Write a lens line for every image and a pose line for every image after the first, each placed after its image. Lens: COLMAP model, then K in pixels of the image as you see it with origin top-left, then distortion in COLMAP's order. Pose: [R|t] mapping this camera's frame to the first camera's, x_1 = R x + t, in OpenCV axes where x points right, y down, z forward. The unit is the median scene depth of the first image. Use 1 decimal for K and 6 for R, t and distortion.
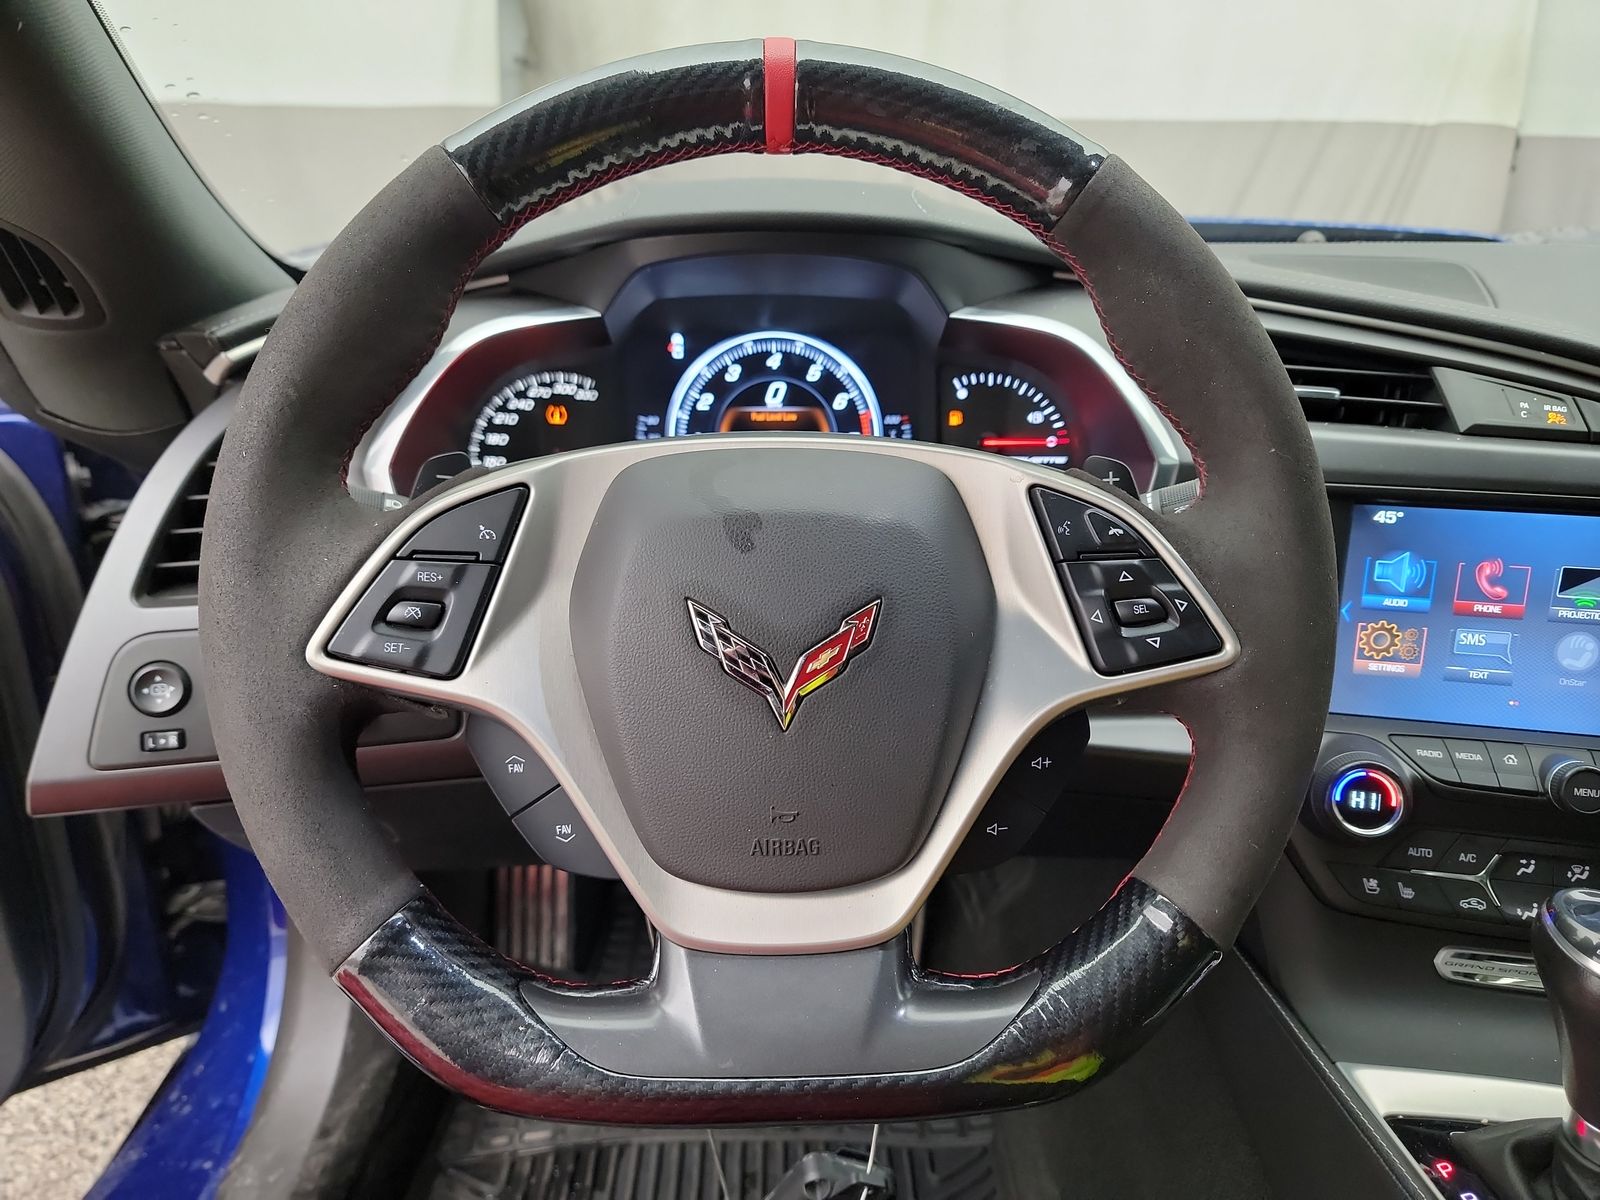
lens RADIAL K [[1168.3, 0, 799.8], [0, 1168.3, 595.7], [0, 0, 1]] dist [0.033036, -0.017470]
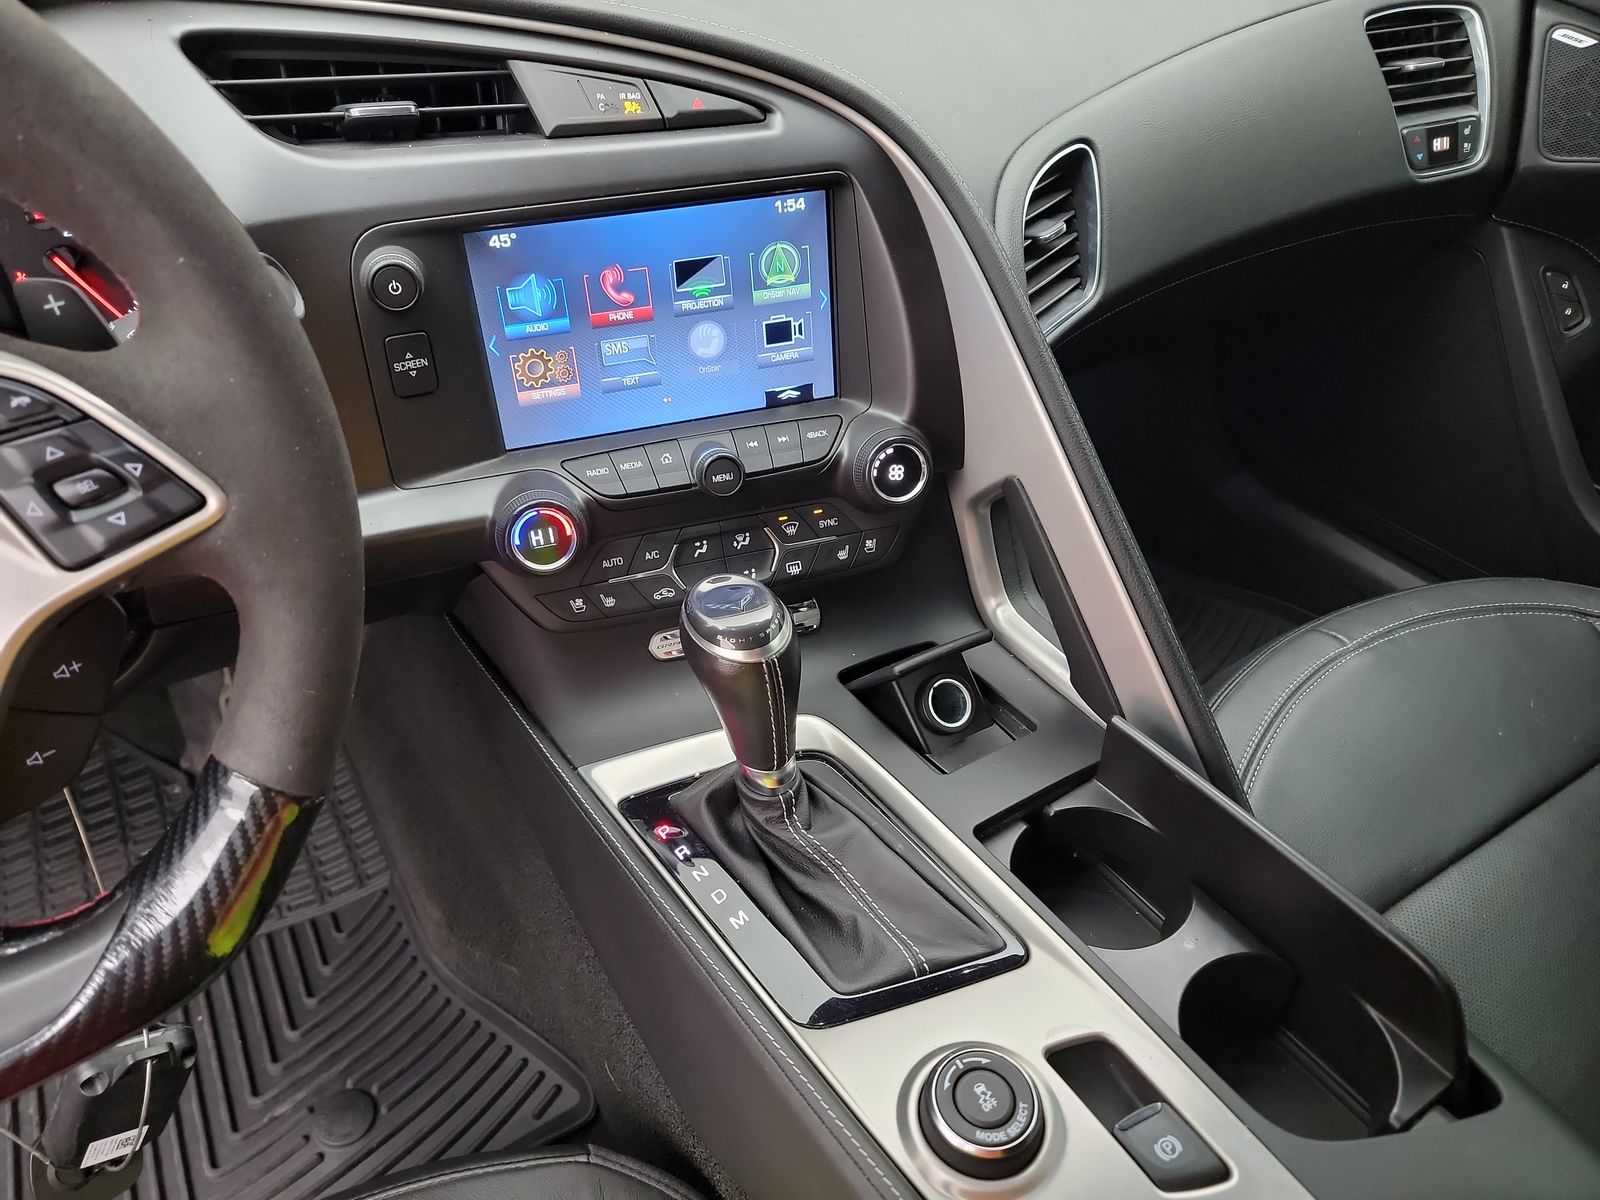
lens RADIAL K [[1104.0, 0, 798.9], [0, 1104.0, 600.5], [0, 0, 1]] dist [0.007991, -0.011322]
pose [[0.880977, -0.312860, 0.354962, 0.310637], [0.186933, 0.919304, 0.346318, -0.066032], [-0.434667, -0.238744, 0.868370, 0.049196]]
